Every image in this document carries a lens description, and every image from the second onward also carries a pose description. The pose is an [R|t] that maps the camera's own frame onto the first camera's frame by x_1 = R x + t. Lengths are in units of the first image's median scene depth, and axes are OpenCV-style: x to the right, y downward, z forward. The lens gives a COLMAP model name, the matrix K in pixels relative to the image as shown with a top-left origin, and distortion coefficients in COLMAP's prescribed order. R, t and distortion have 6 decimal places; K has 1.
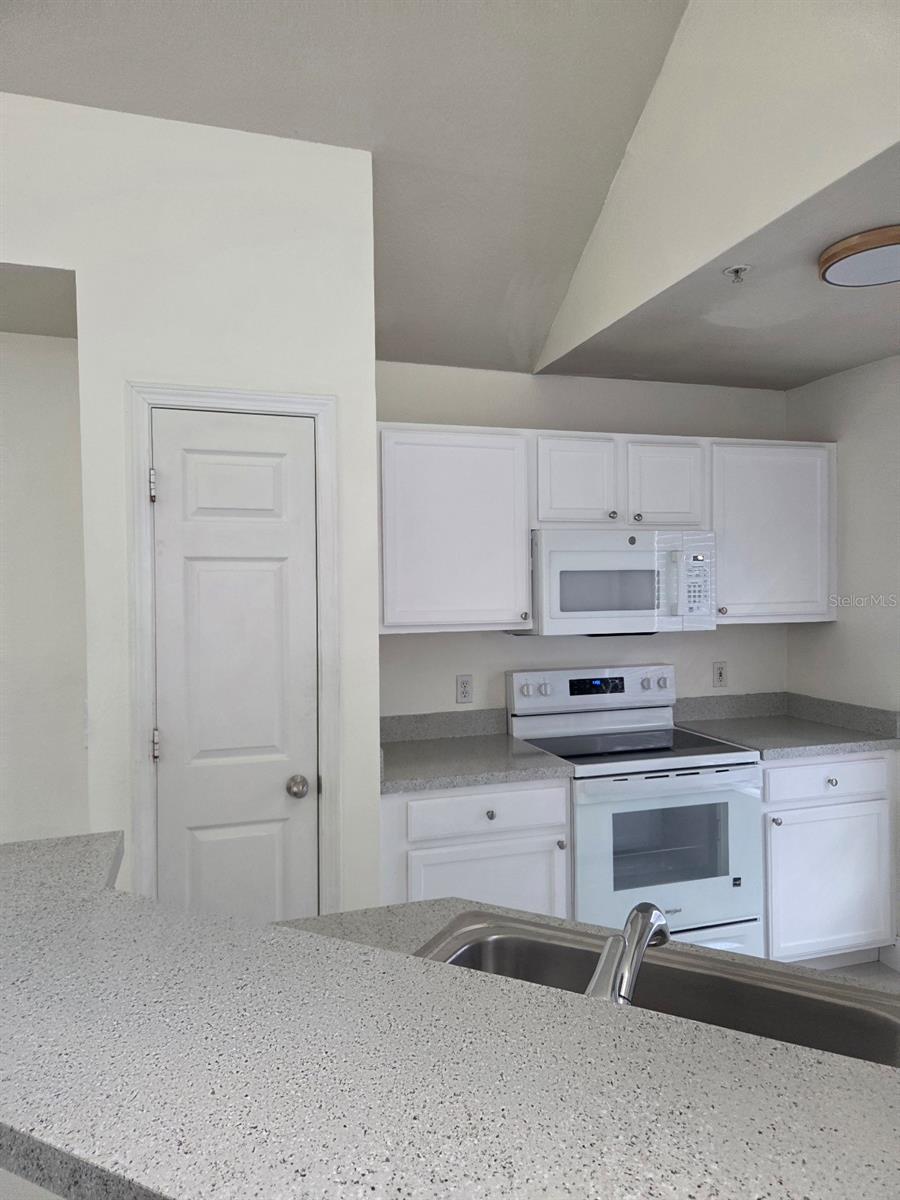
lens RADIAL K [[809.3, 0, 450.5], [0, 809.3, 601.2], [0, 0, 1]] dist [0.068176, -0.050308]
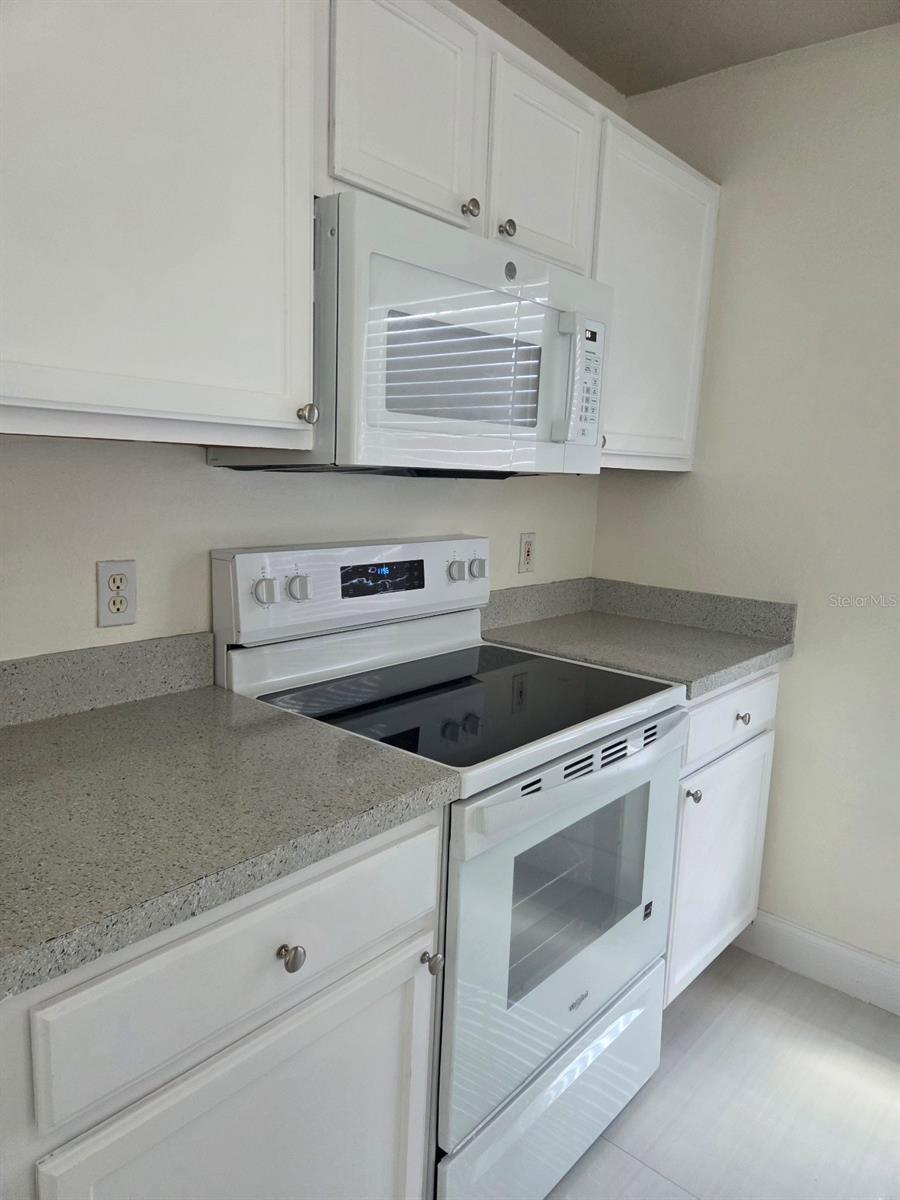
lens RADIAL K [[809.3, 0, 440.8], [0, 809.3, 600.8], [0, 0, 1]] dist [0.068176, -0.050308]
pose [[0.854256, -0.038053, 0.518458, -0.061413], [-0.039505, 0.989682, 0.137730, 0.049377], [-0.518350, -0.138138, 0.843938, 0.577520]]
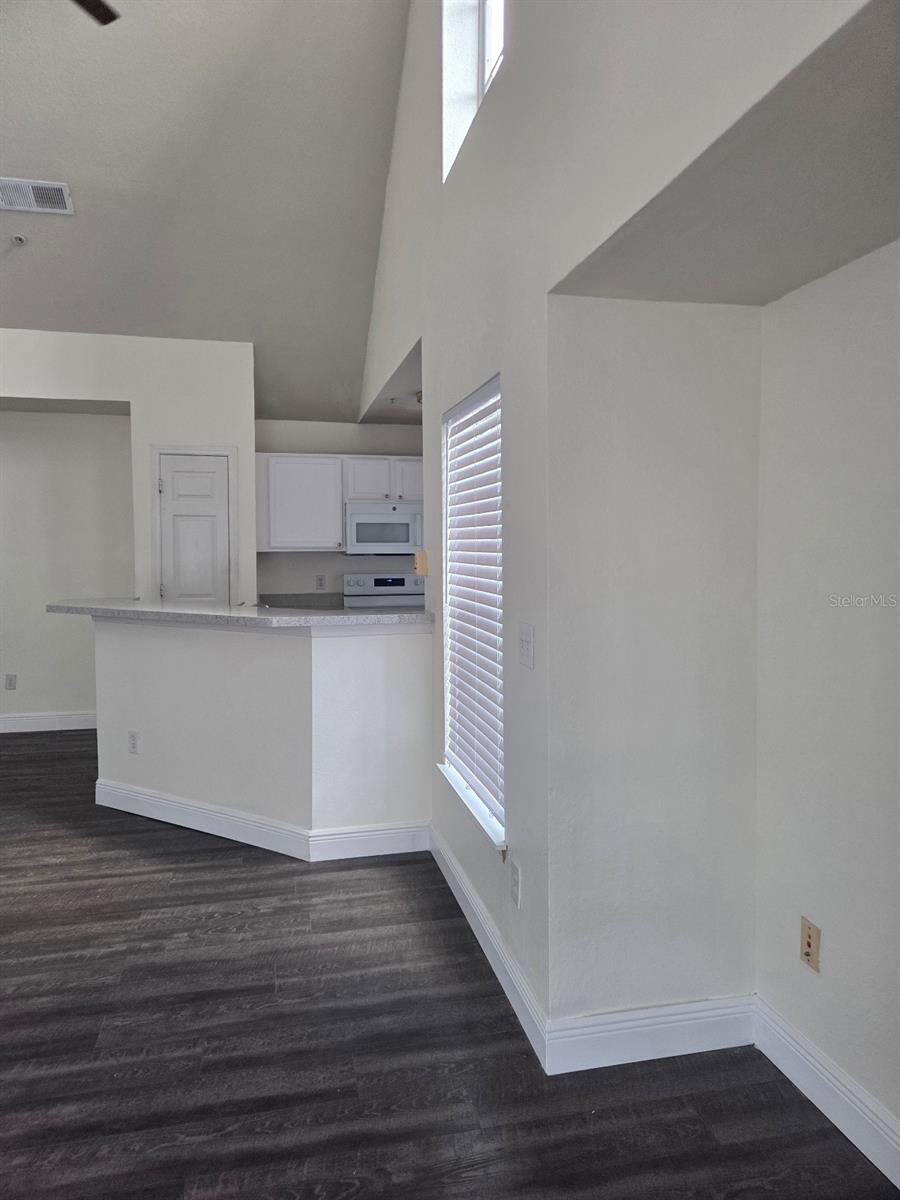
lens RADIAL K [[809.3, 0, 438.4], [0, 809.3, 583.5], [0, 0, 1]] dist [0.068176, -0.050308]
pose [[0.995336, 0.012807, -0.095612, 0.518472], [-0.010372, 0.999610, 0.025926, 0.058839], [0.095907, -0.024813, 0.995081, -1.005977]]
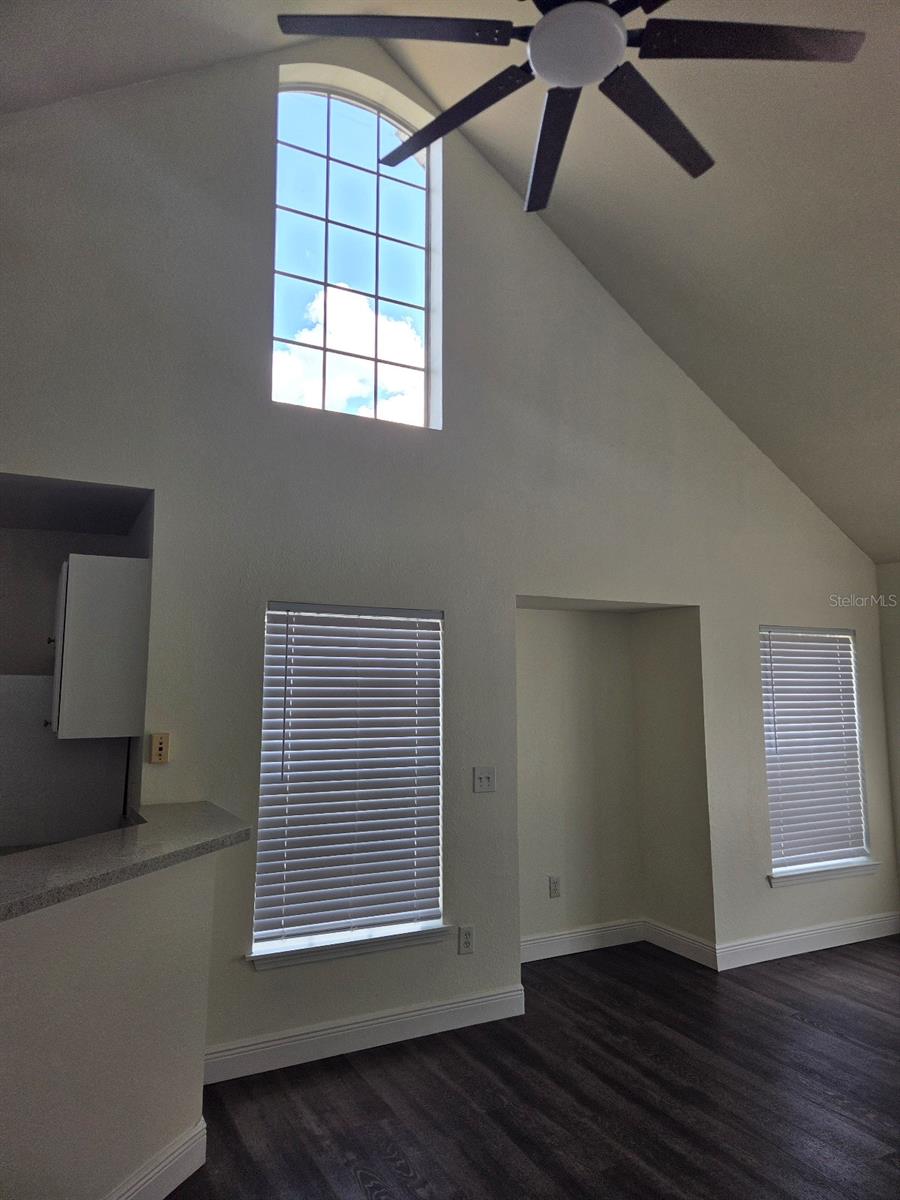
lens RADIAL K [[809.3, 0, 463.1], [0, 809.3, 578.9], [0, 0, 1]] dist [0.068176, -0.050308]
pose [[-0.188861, 0.145879, 0.971108, -0.757870], [0.018152, 0.989254, -0.145074, 0.003389], [-0.981836, -0.009771, -0.189479, 0.014319]]
